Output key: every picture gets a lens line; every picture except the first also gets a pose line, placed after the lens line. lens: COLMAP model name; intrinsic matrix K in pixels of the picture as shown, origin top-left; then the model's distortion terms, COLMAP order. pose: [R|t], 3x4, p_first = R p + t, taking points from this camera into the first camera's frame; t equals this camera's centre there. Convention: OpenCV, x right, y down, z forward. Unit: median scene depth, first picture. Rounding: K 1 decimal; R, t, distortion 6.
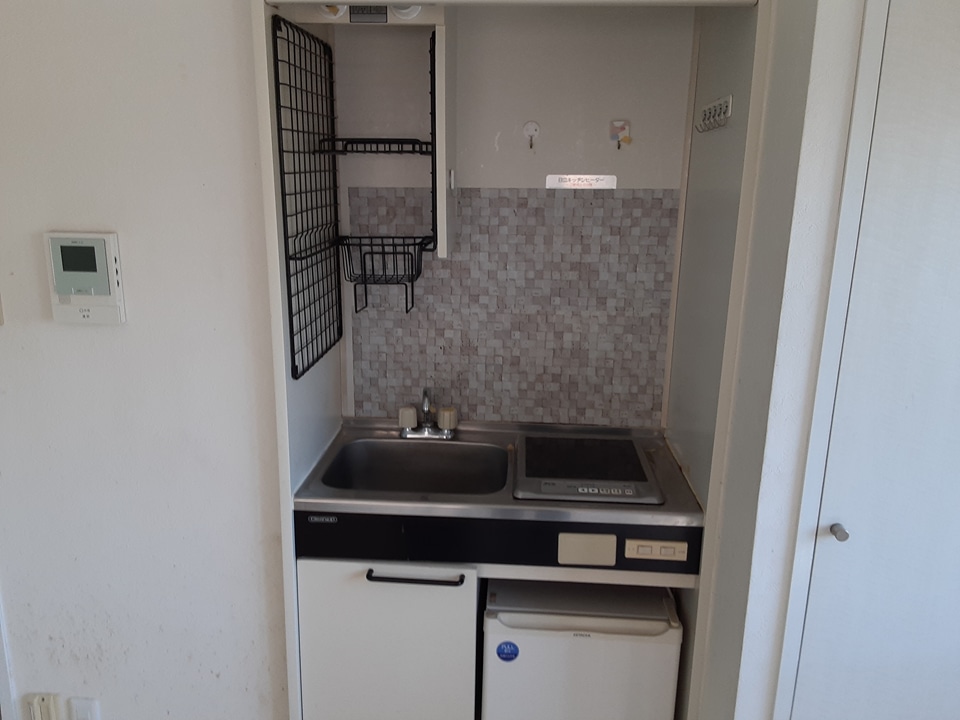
lens RADIAL K [[777.5, 0, 463.8], [0, 777.5, 370.1], [0, 0, 1]] dist [0.078815, -0.103580]
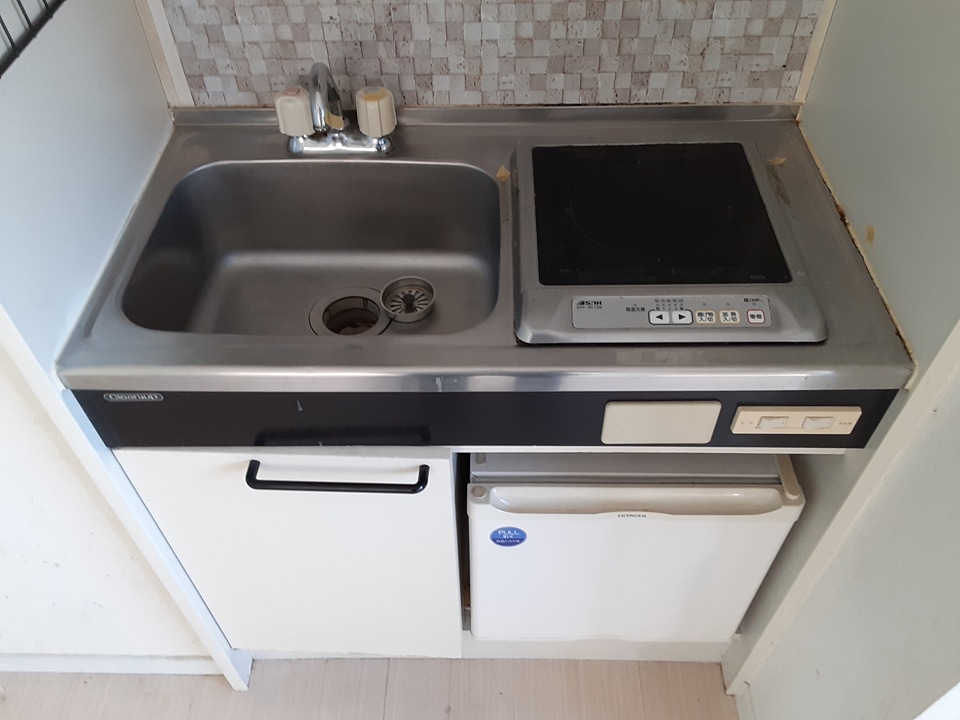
lens RADIAL K [[777.5, 0, 471.9], [0, 777.5, 378.1], [0, 0, 1]] dist [0.078815, -0.103580]
pose [[0.997836, -0.063905, 0.015501, 0.023325], [0.044635, 0.831318, 0.554002, -0.075599], [-0.048290, -0.552111, 0.832371, 0.505179]]
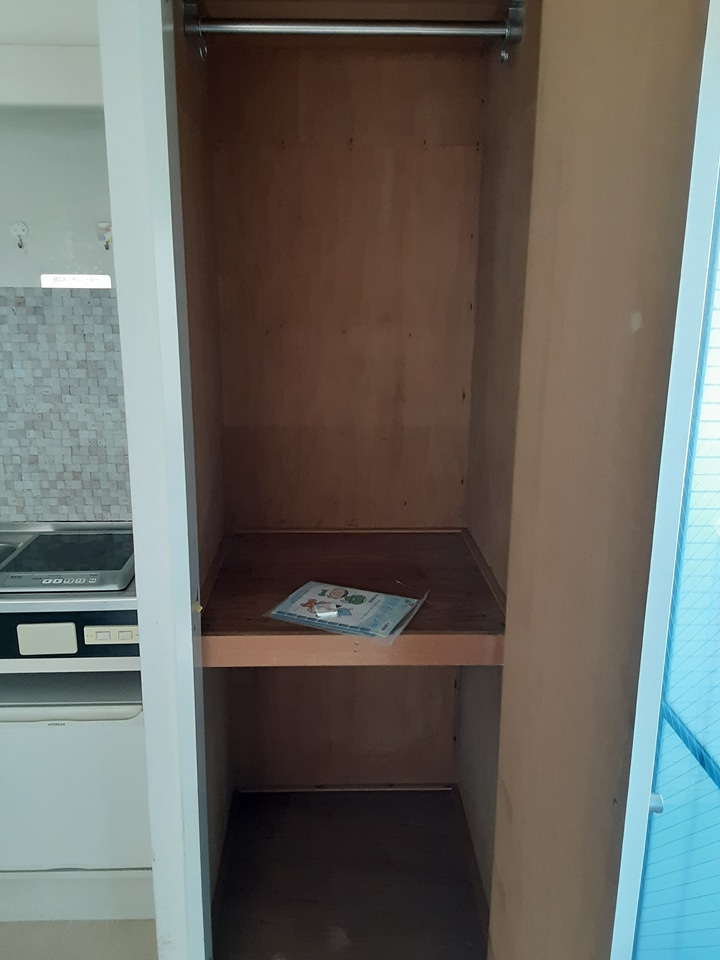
lens RADIAL K [[777.5, 0, 362.0], [0, 777.5, 475.0], [0, 0, 1]] dist [0.078815, -0.103580]
pose [[0.992675, -0.029933, 0.117049, 0.383981], [0.032211, 0.999326, -0.017614, 0.040960], [-0.116442, 0.021255, 0.992970, -0.055148]]
